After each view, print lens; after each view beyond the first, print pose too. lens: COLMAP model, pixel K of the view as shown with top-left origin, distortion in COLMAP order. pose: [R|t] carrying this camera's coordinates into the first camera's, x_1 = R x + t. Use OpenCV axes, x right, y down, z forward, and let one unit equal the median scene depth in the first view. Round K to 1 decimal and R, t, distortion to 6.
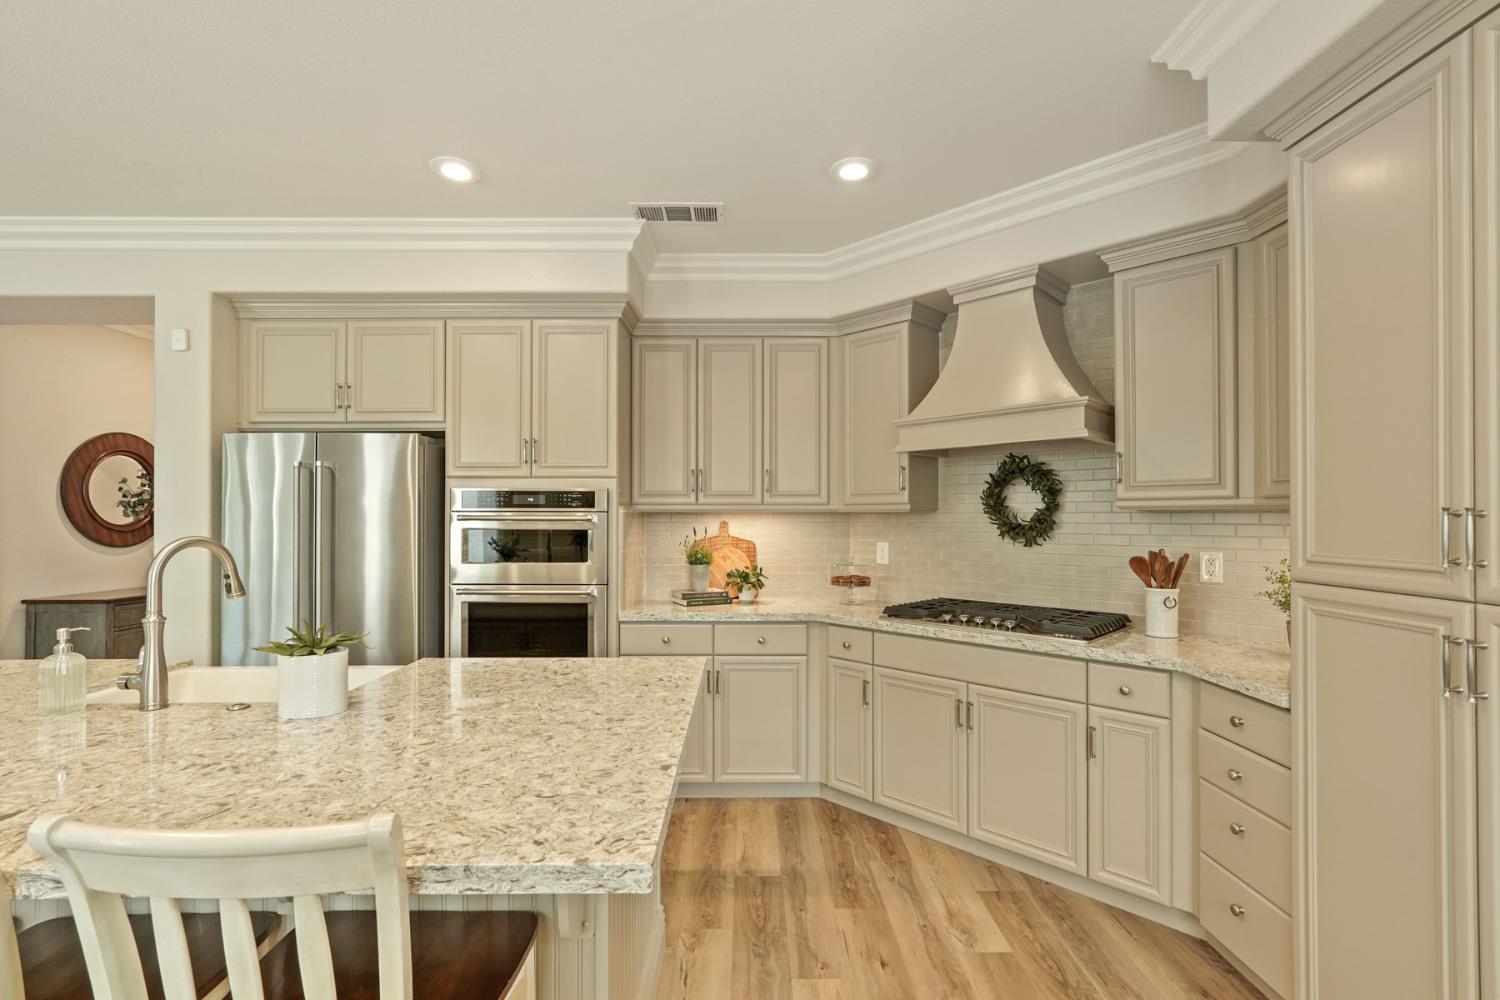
lens RADIAL K [[672.2, 0, 757.7], [0, 672.2, 512.5], [0, 0, 1]] dist [-0.010726, 0.004875]
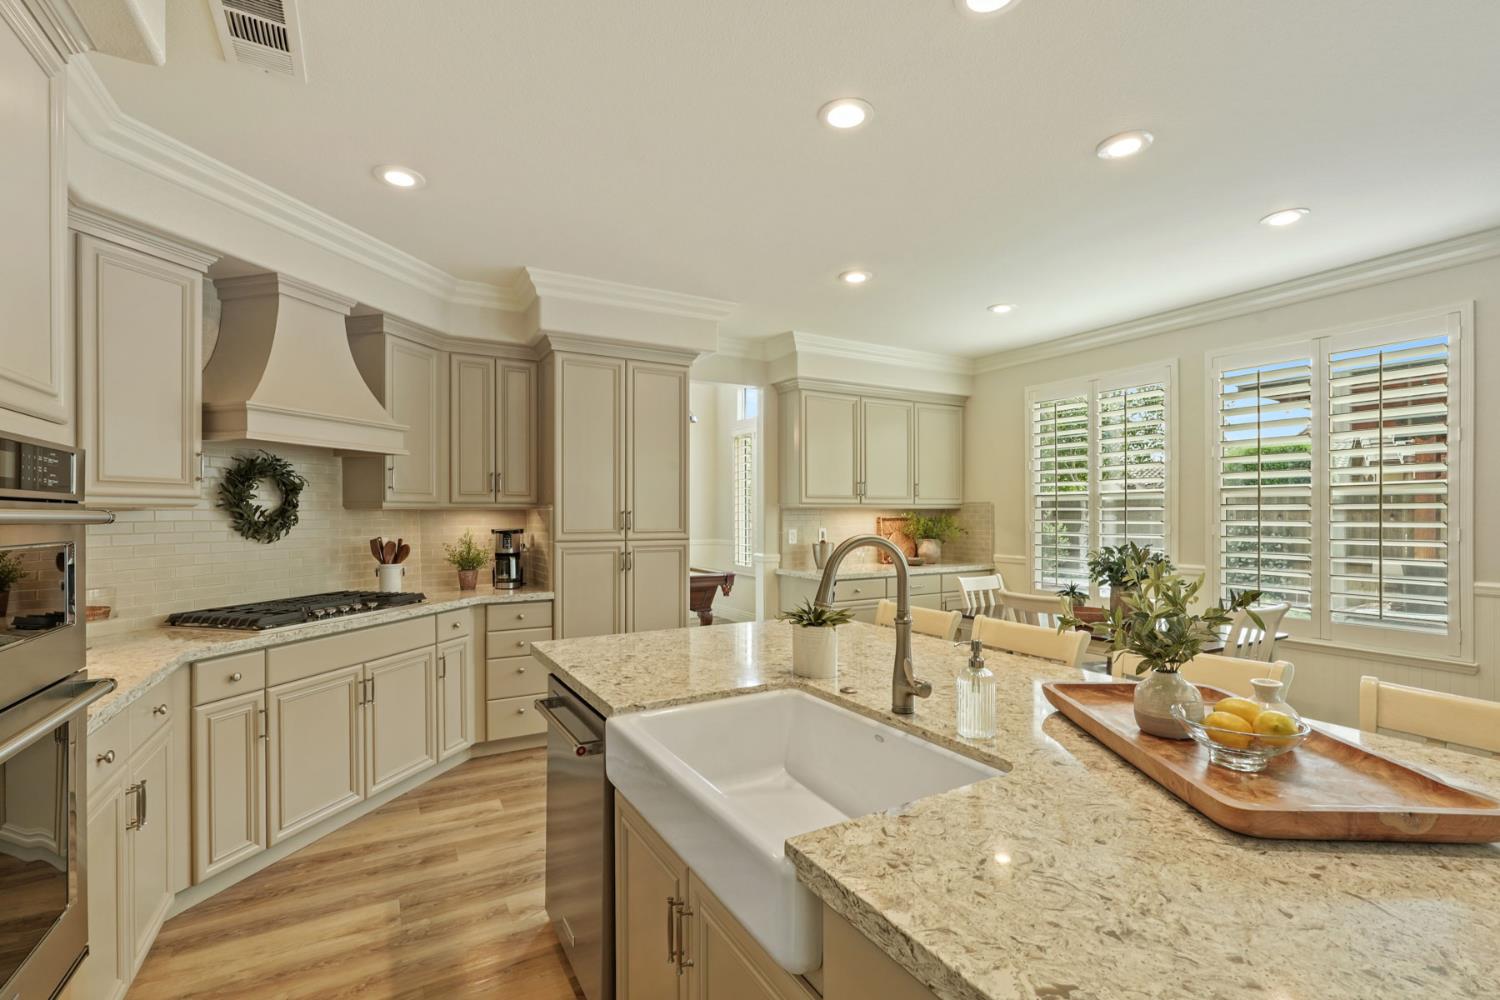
lens RADIAL K [[672.2, 0, 750.4], [0, 672.2, 514.9], [0, 0, 1]] dist [-0.010726, 0.004875]
pose [[-0.483879, -0.000914, 0.875134, -0.861673], [-0.003791, 0.999992, -0.001052, 0.005608], [-0.875127, -0.003826, -0.483879, 0.866690]]
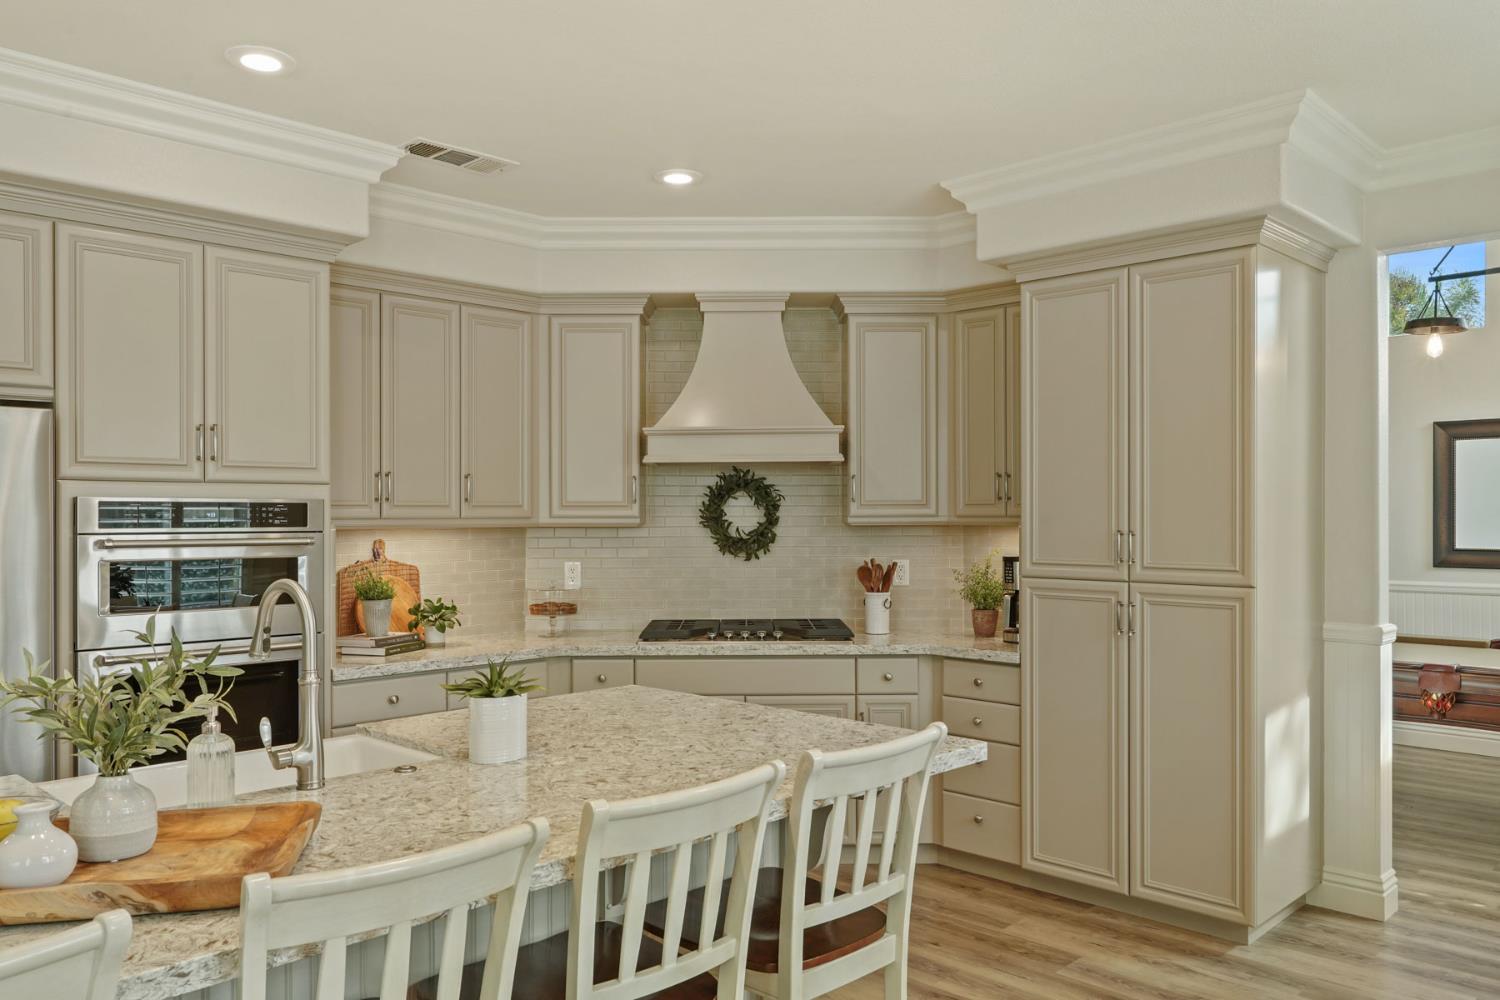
lens RADIAL K [[1115.7, 0, 756.5], [0, 1115.7, 515.0], [0, 0, 1]] dist [-0.009296, 0.014923]
pose [[0.708564, -0.002471, 0.705643, -0.772322], [-0.001716, 0.999985, 0.005225, -0.026520], [-0.705645, -0.004913, 0.708549, -0.188316]]
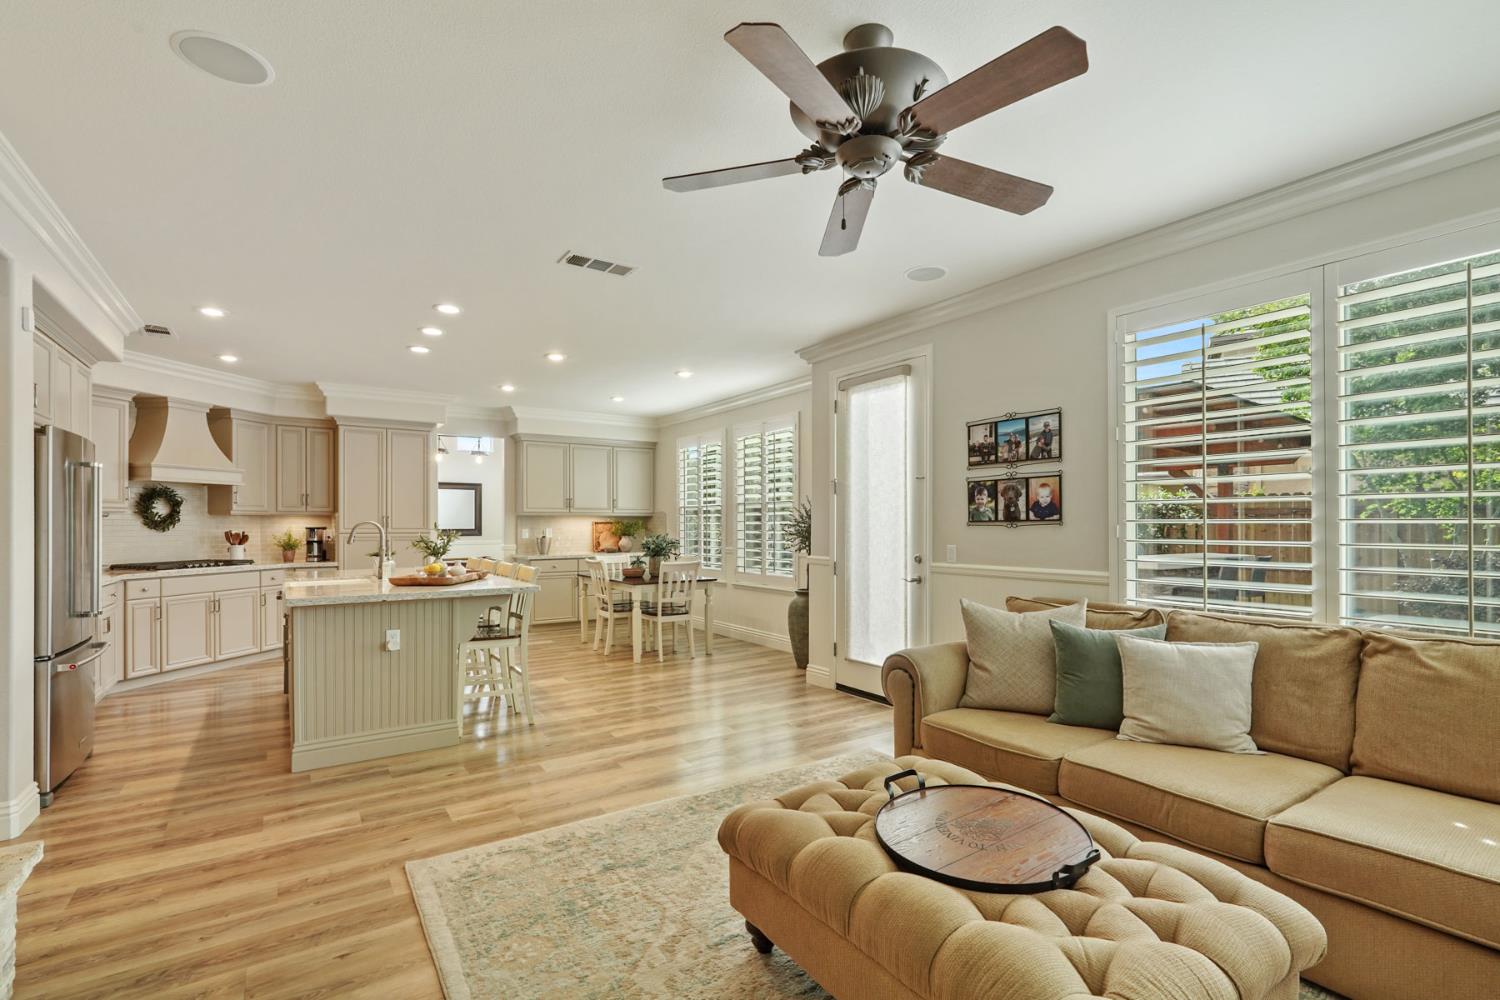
lens RADIAL K [[672.2, 0, 752.2], [0, 672.2, 525.6], [0, 0, 1]] dist [-0.010726, 0.004875]
pose [[-0.557747, 0.000630, 0.830011, -2.215346], [-0.002452, 0.999994, -0.002407, 0.032755], [-0.830008, -0.003378, -0.557742, 0.673812]]
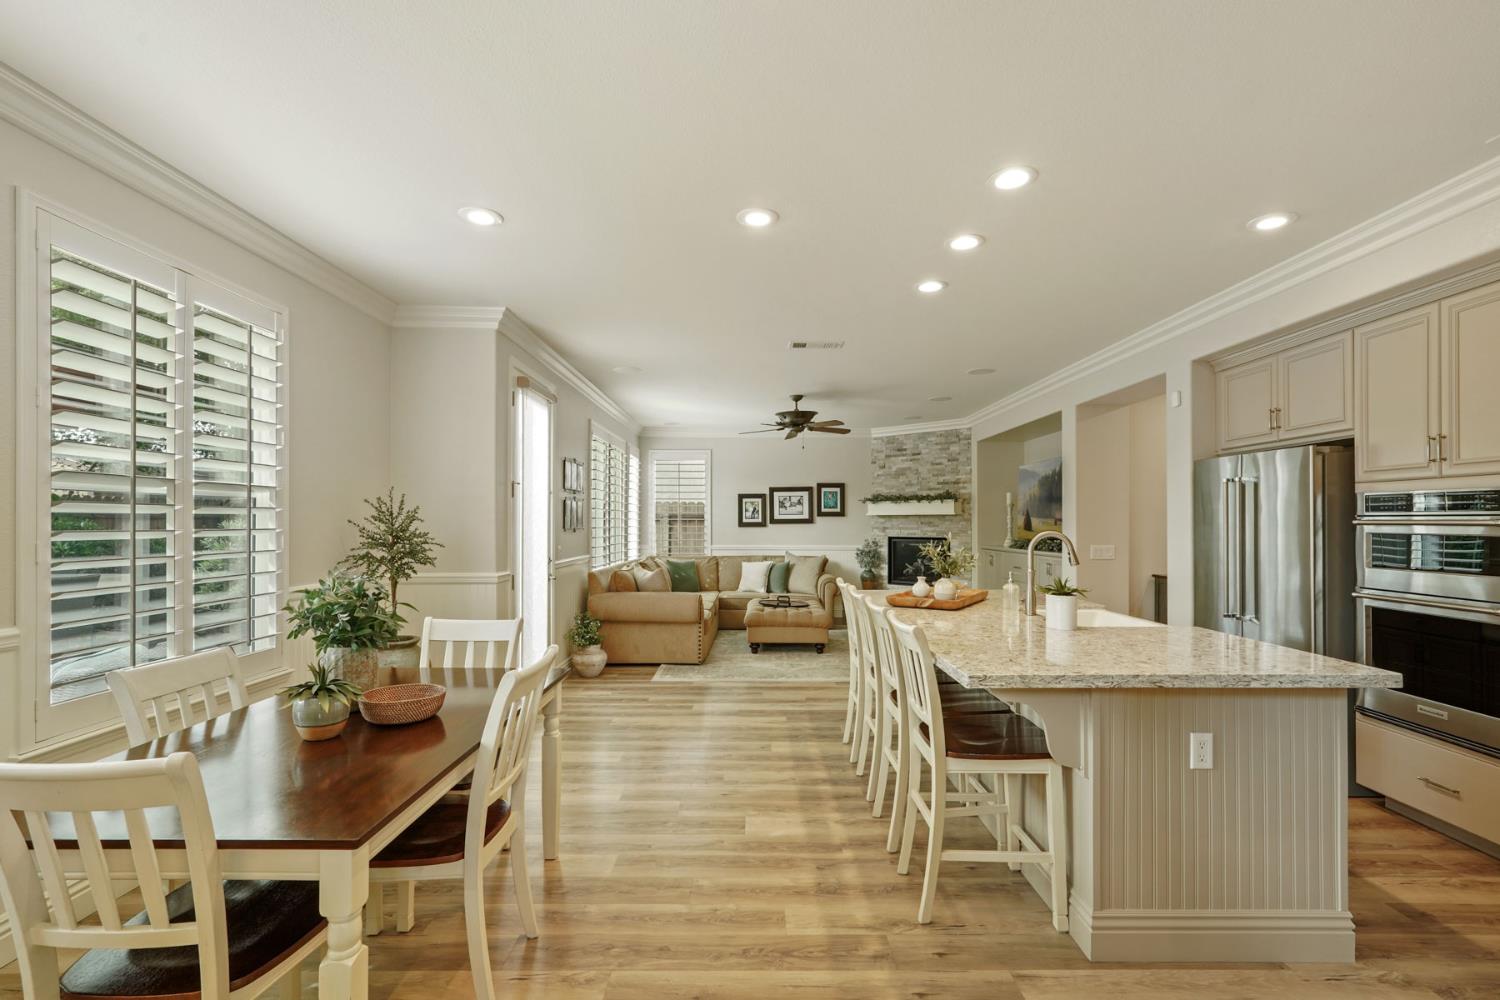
lens RADIAL K [[672.2, 0, 751.7], [0, 672.2, 509.4], [0, 0, 1]] dist [-0.010726, 0.004875]
pose [[-0.008754, -0.018516, -0.999790, 0.595697], [0.004389, 0.999818, -0.018555, 0.003549], [0.999952, -0.004551, -0.008671, 0.089091]]
